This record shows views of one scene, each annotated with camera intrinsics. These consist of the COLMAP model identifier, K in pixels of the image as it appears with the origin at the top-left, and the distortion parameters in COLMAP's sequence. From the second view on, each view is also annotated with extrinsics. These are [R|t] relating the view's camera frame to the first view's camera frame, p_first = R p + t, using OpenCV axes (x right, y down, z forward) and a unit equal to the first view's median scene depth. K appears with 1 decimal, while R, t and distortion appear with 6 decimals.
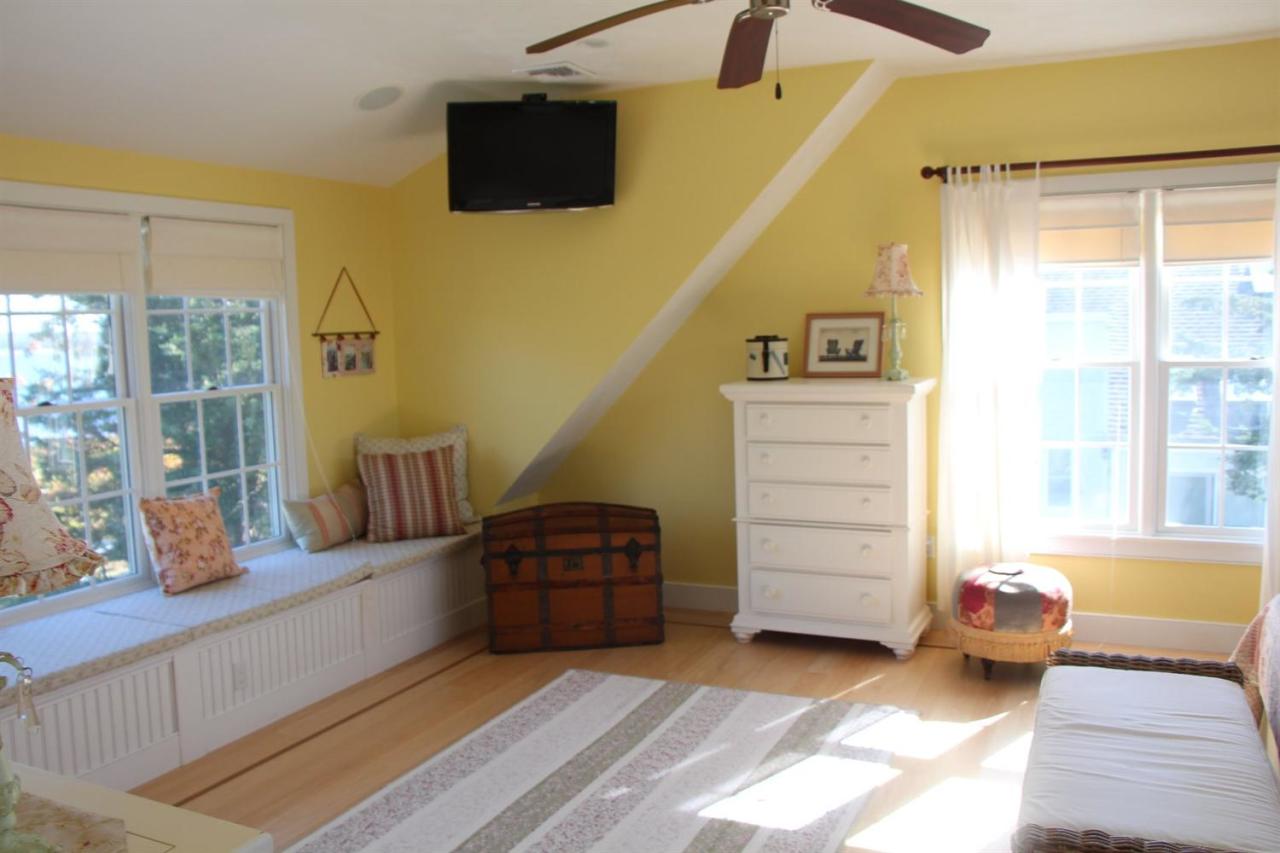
lens RADIAL K [[1063.4, 0, 628.6], [0, 1063.4, 420.3], [0, 0, 1]] dist [-0.178192, 0.146194]
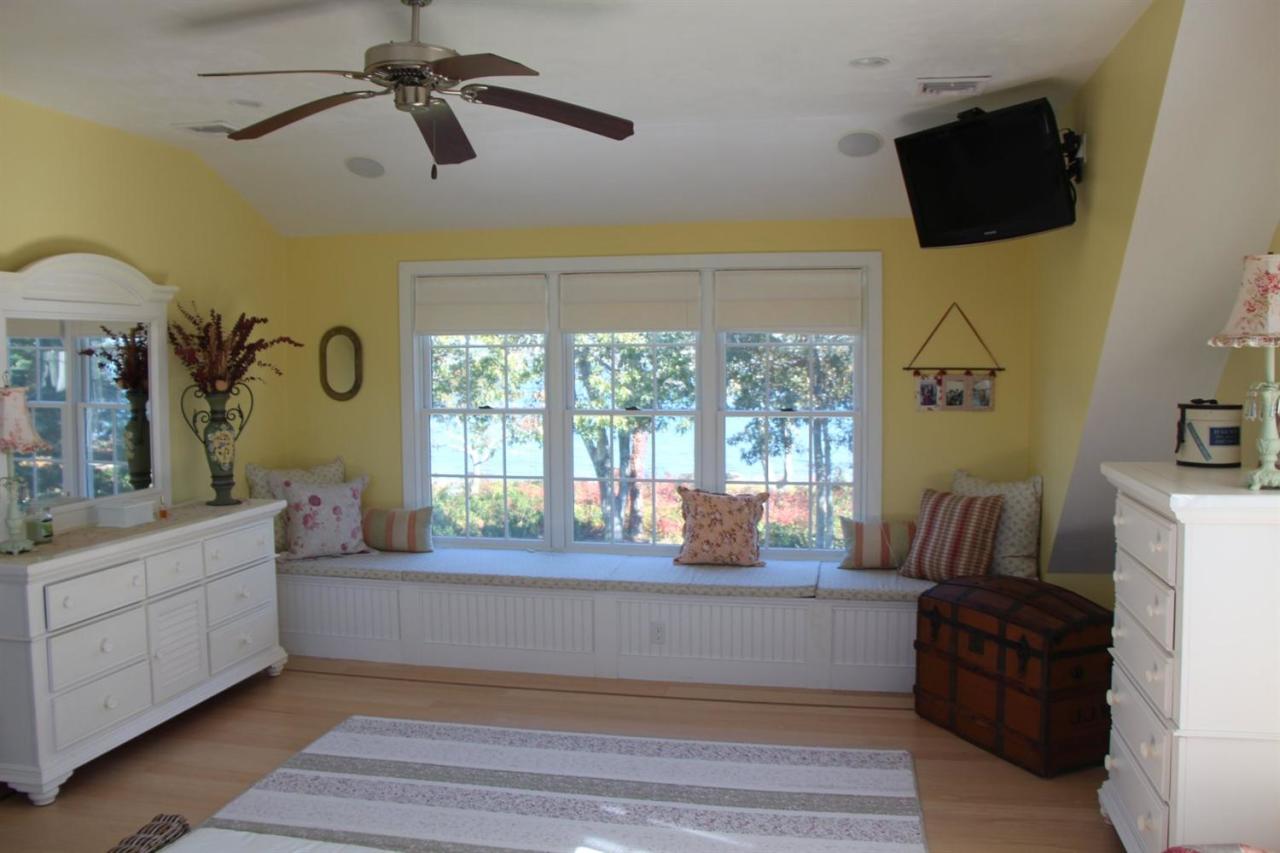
lens RADIAL K [[1063.4, 0, 634.7], [0, 1063.4, 419.6], [0, 0, 1]] dist [-0.178192, 0.146194]
pose [[0.242796, 0.085436, -0.966308, 0.733334], [-0.094872, 0.993430, 0.063996, -0.081583], [0.965427, 0.076137, 0.249306, 0.538534]]
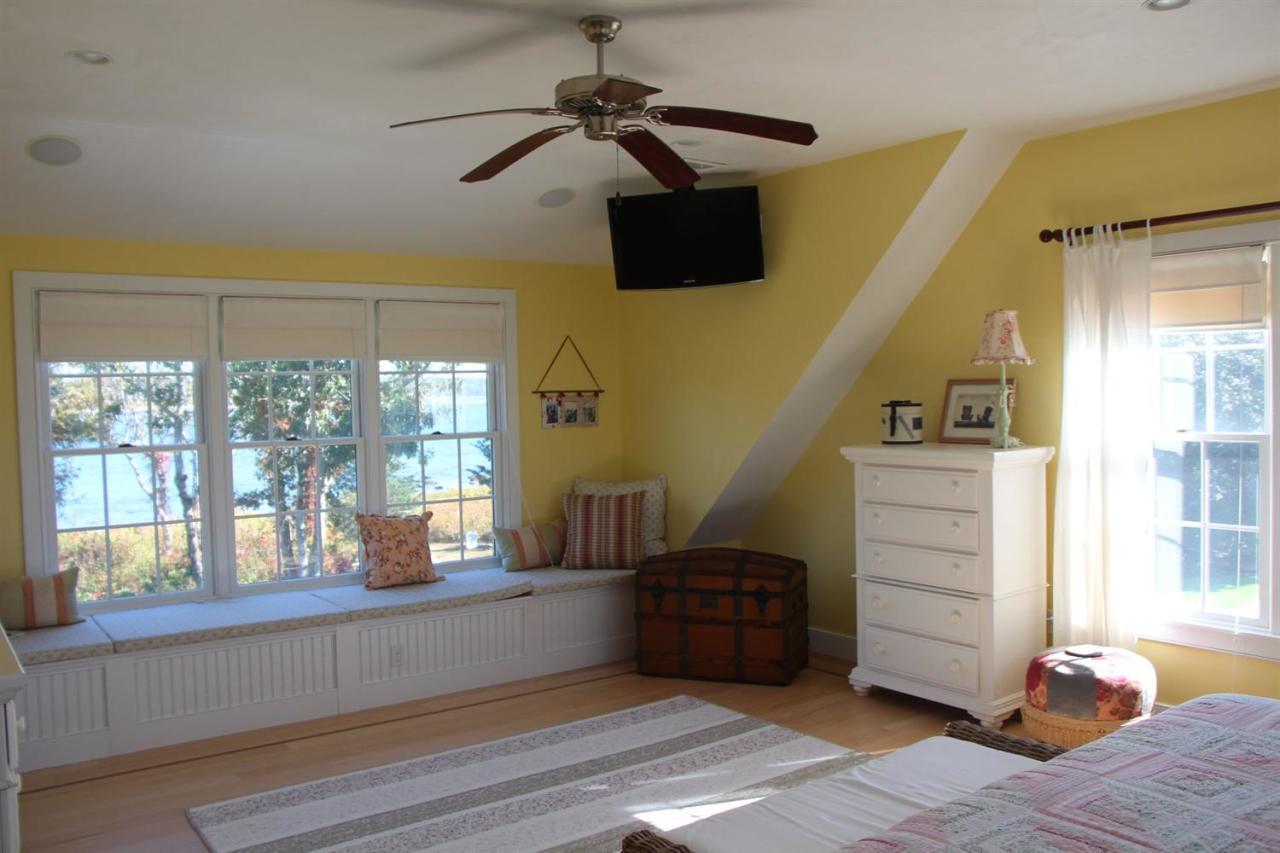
lens RADIAL K [[1063.4, 0, 631.3], [0, 1063.4, 419.9], [0, 0, 1]] dist [-0.178192, 0.146194]
pose [[0.883549, 0.026440, -0.467593, 0.415863], [-0.051363, 0.997853, -0.040631, -0.006805], [0.465515, 0.059917, 0.883010, -0.029031]]
